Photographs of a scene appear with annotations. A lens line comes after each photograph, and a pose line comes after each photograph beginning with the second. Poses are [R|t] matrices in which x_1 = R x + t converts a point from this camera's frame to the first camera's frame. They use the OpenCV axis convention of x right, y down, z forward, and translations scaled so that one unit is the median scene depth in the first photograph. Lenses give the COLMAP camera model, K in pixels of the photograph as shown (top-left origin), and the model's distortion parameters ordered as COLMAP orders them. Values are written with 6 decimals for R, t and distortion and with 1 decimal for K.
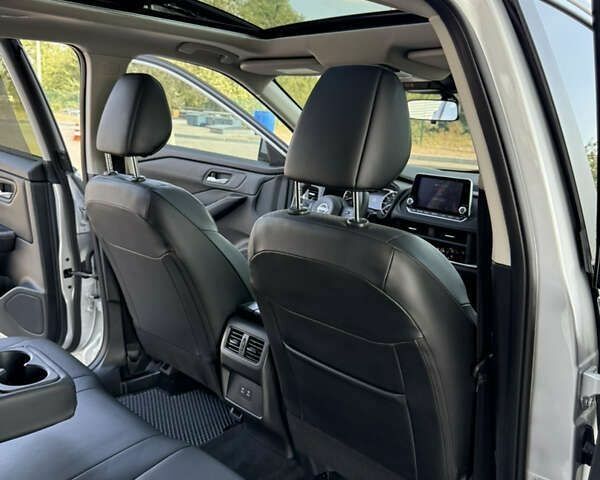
lens RADIAL K [[577.5, 0, 300.0], [0, 577.5, 240.0], [0, 0, 1]] dist [0.176719, -0.384093]
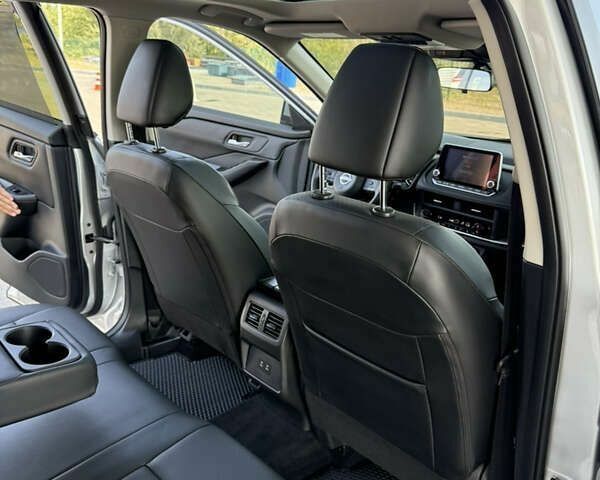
lens RADIAL K [[577.5, 0, 300.0], [0, 577.5, 240.0], [0, 0, 1]] dist [0.176719, -0.384093]
pose [[0.999171, 0.025080, -0.032072, -0.003843], [-0.022387, 0.996402, 0.081737, -0.031620], [0.034007, -0.080951, 0.996138, 0.015062]]
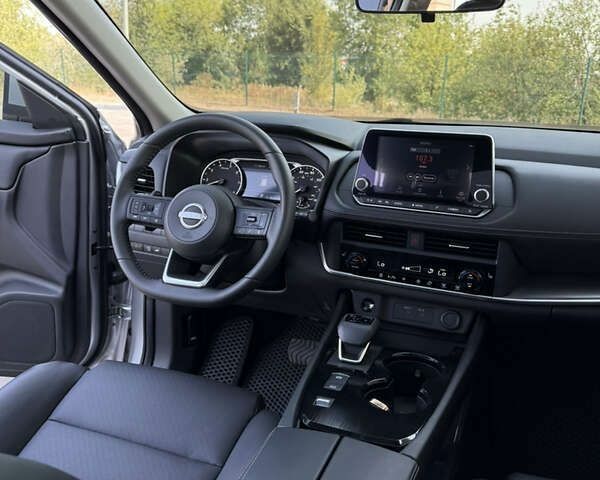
lens RADIAL K [[577.5, 0, 300.0], [0, 577.5, 240.0], [0, 0, 1]] dist [0.176719, -0.384093]
pose [[0.905549, -0.133841, 0.402577, -0.083537], [0.102421, 0.989833, 0.098695, -0.079889], [-0.411694, -0.048141, 0.910050, 0.589145]]
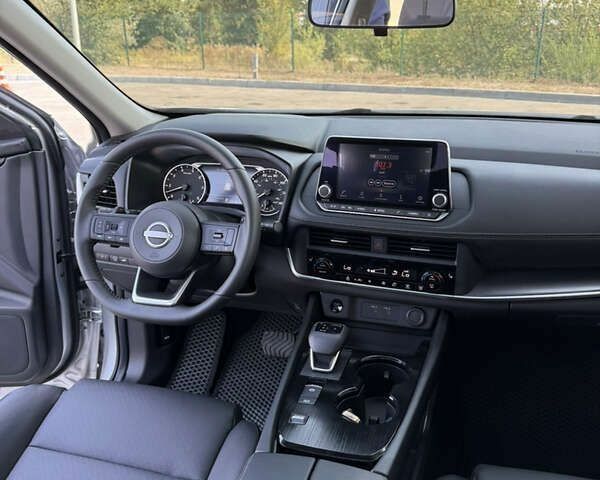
lens RADIAL K [[577.5, 0, 300.0], [0, 577.5, 240.0], [0, 0, 1]] dist [0.176719, -0.384093]
pose [[0.872721, -0.211712, 0.439926, -0.078187], [0.150657, 0.973893, 0.169810, -0.125511], [-0.464392, -0.081918, 0.881833, 0.582494]]
